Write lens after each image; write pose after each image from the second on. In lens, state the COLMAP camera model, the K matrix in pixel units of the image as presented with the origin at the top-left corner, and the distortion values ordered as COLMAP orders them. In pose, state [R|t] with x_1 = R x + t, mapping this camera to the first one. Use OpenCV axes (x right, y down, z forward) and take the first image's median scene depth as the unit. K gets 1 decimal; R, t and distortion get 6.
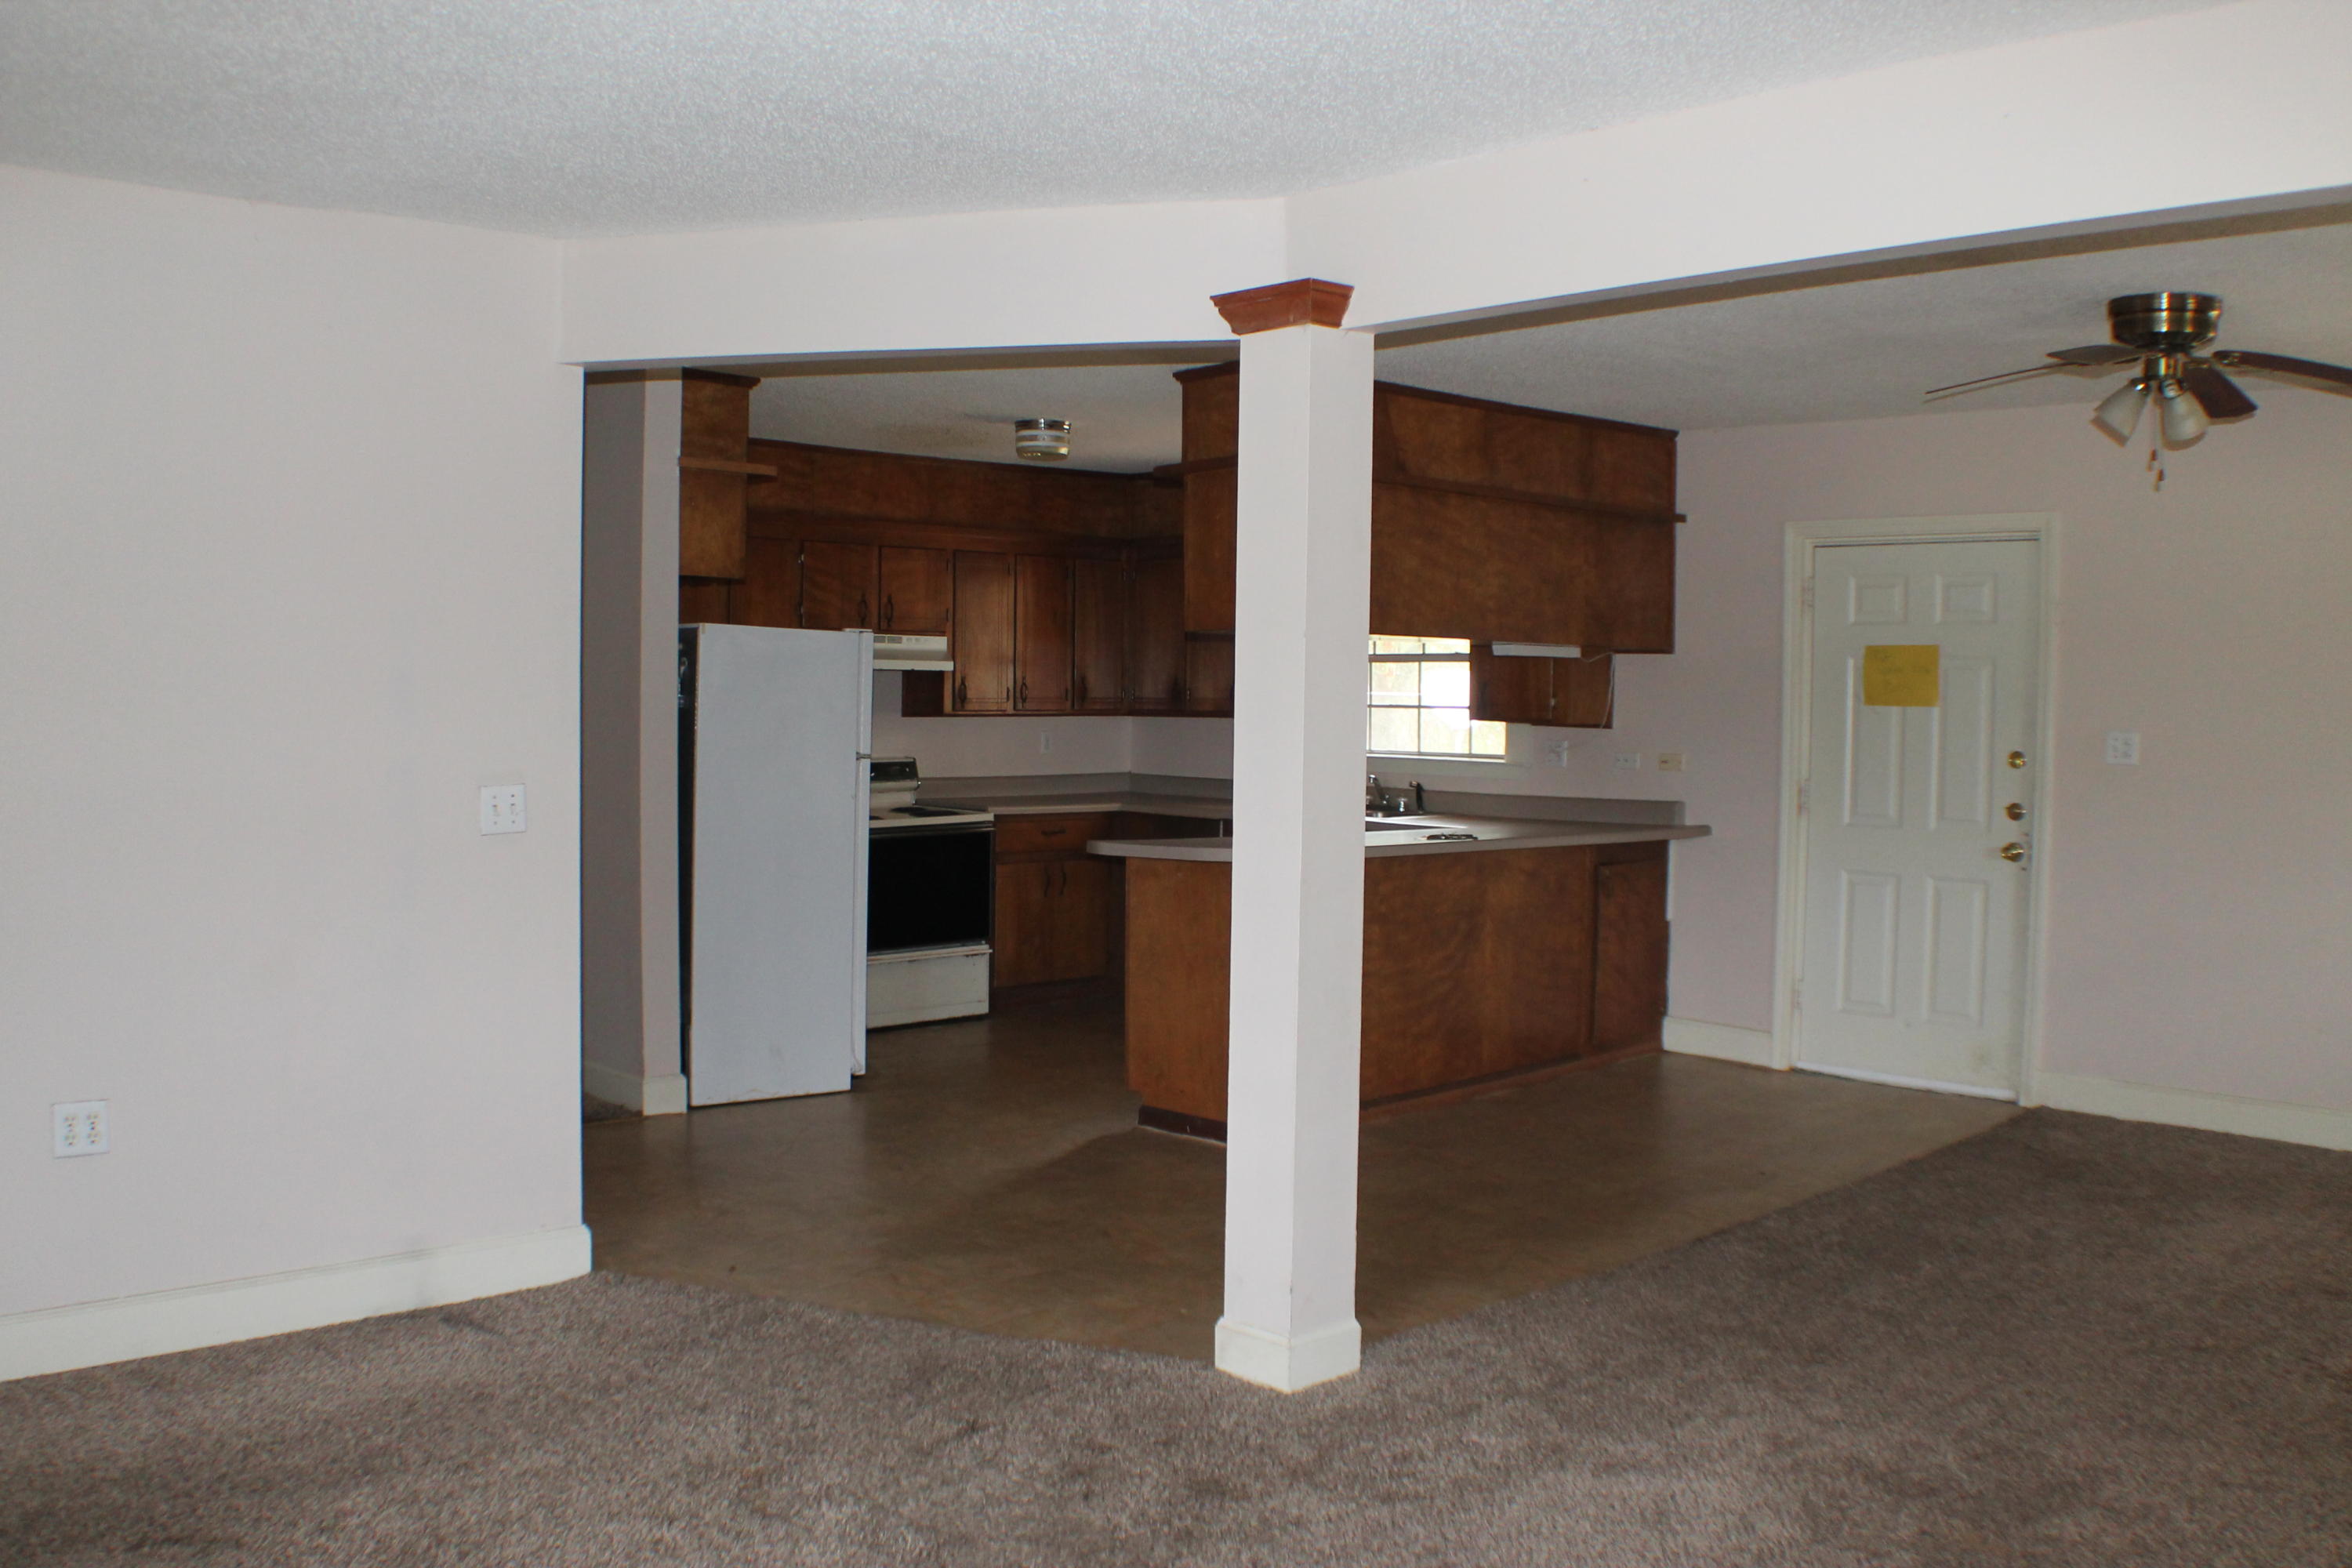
lens RADIAL K [[2102.2, 0, 1176.0], [0, 2102.2, 784.0], [0, 0, 1]] dist [-0.069556, -0.002298]
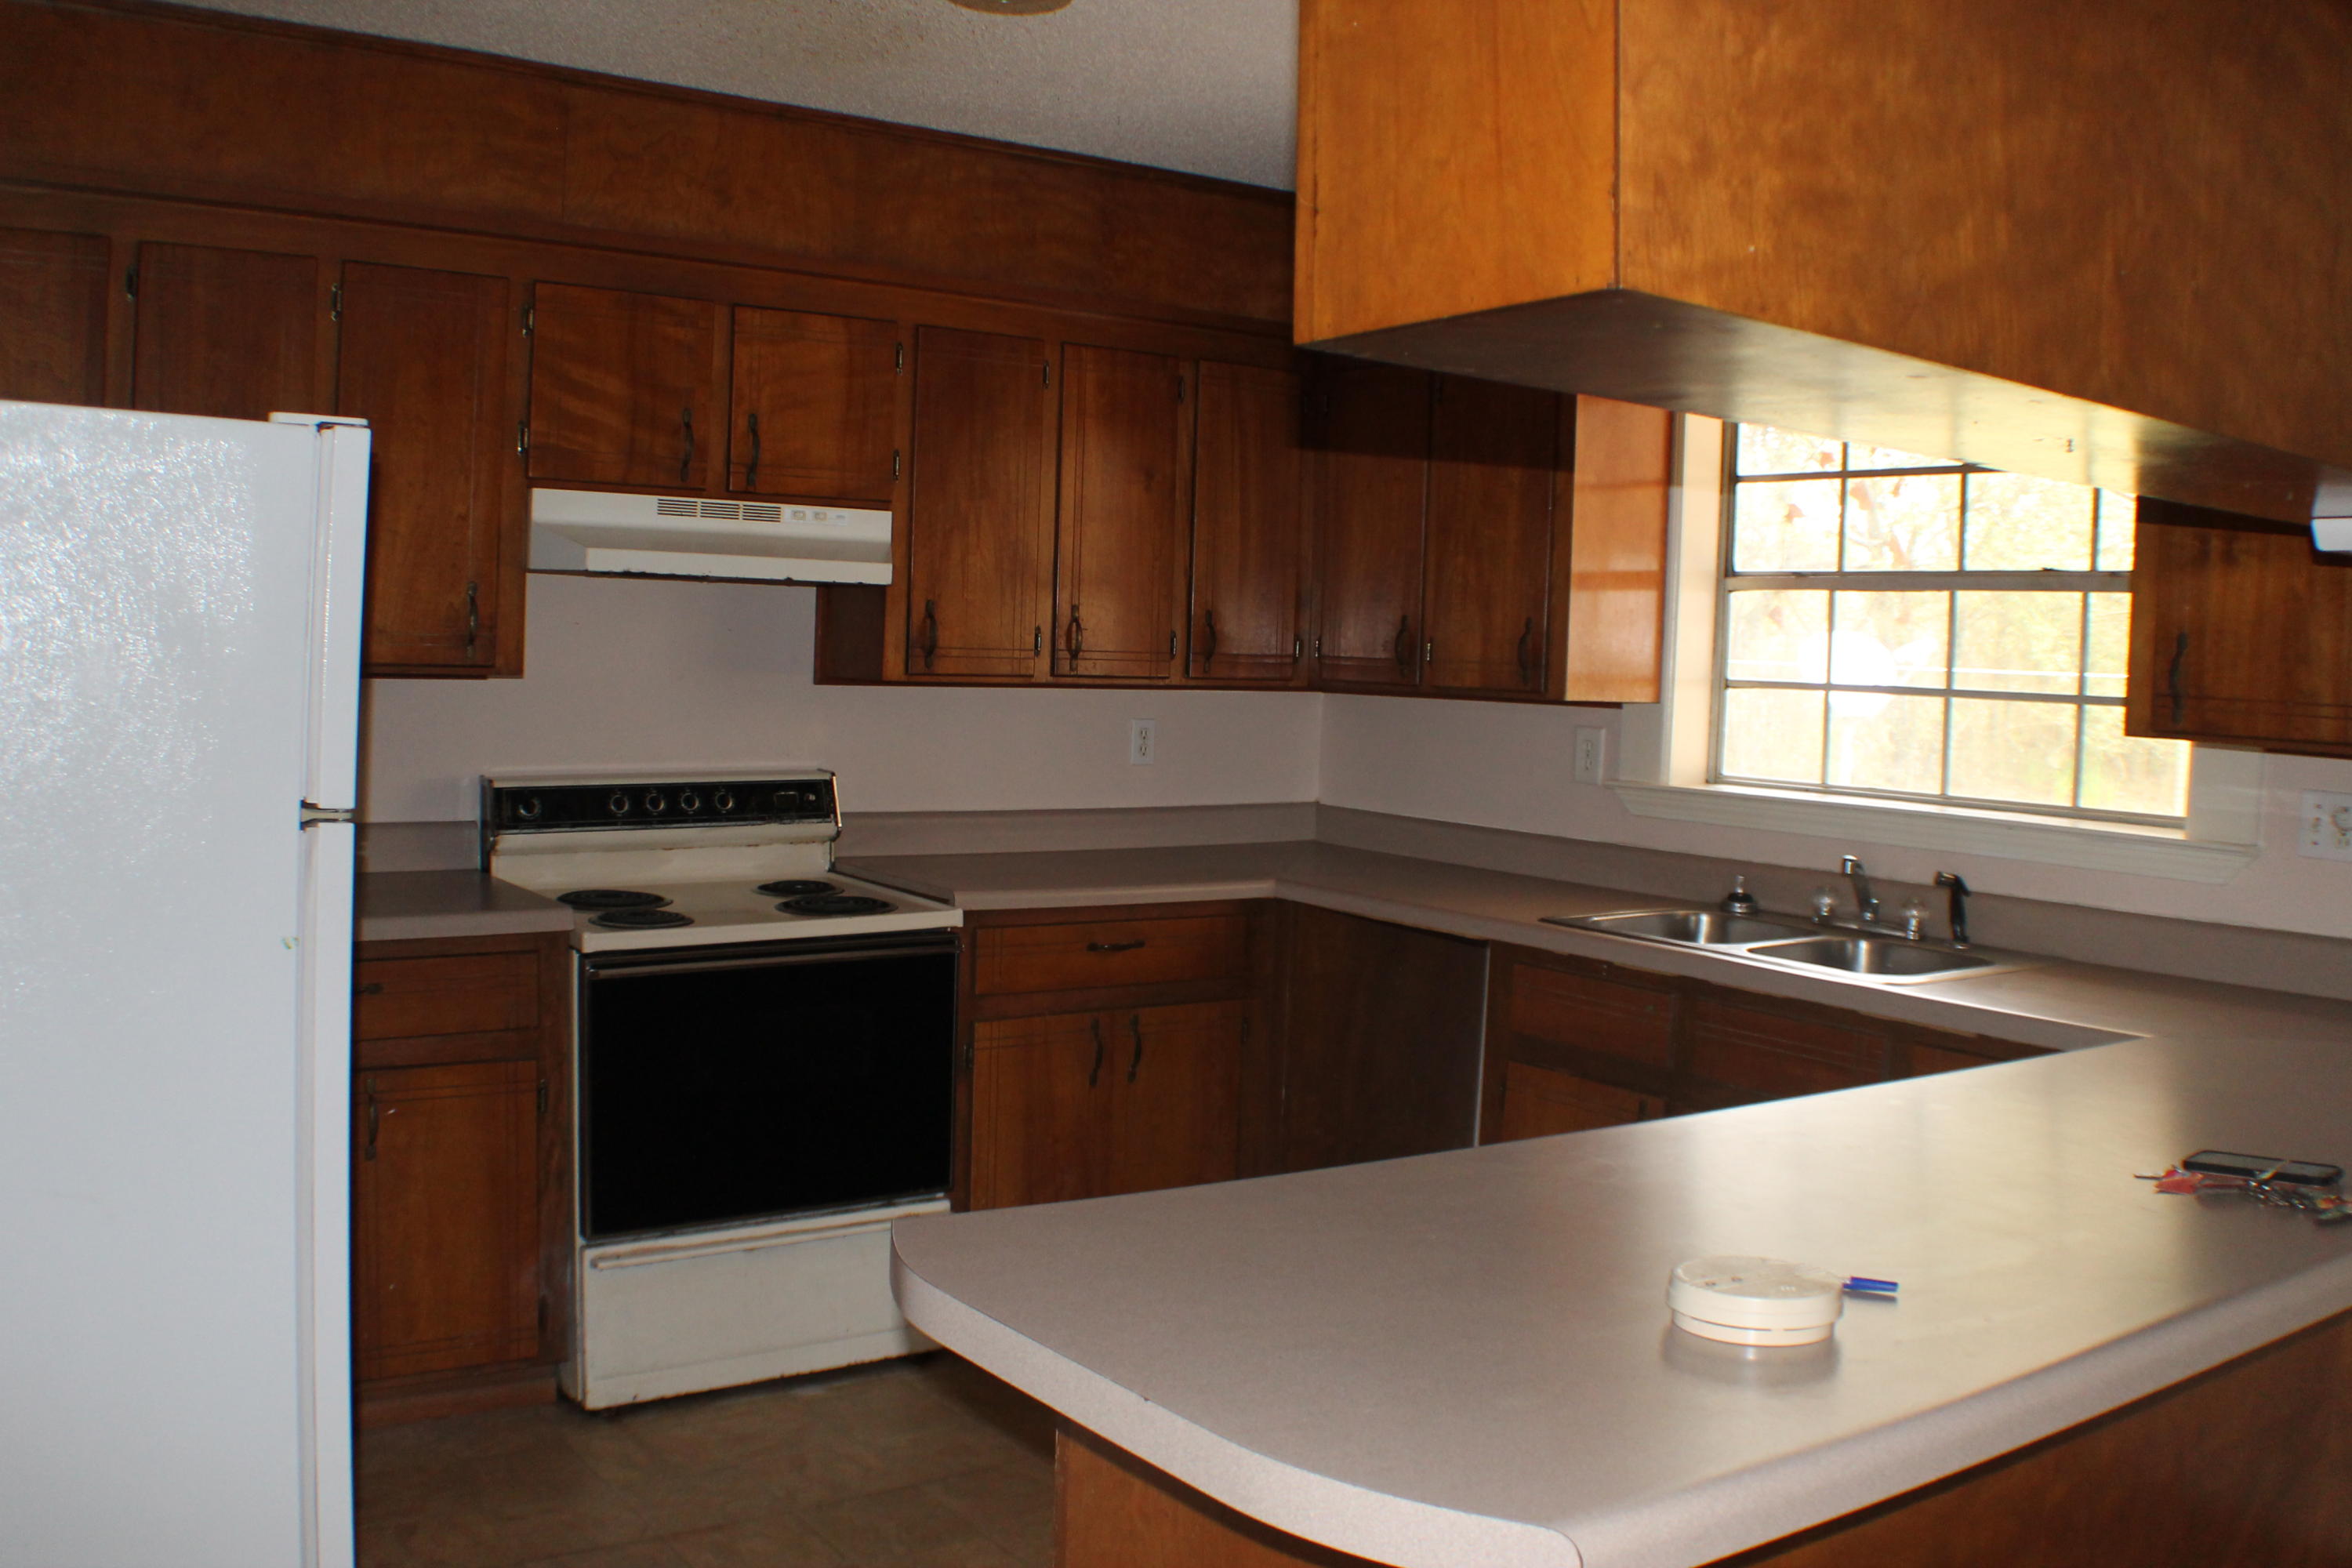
lens RADIAL K [[2025.6, 0, 1176.0], [0, 2025.6, 784.0], [0, 0, 1]] dist [-0.202617, 0.082519]
pose [[0.988650, 0.031808, -0.146828, 0.018176], [-0.028911, 0.999344, 0.021827, -0.022859], [0.147426, -0.017335, 0.988921, 0.589082]]
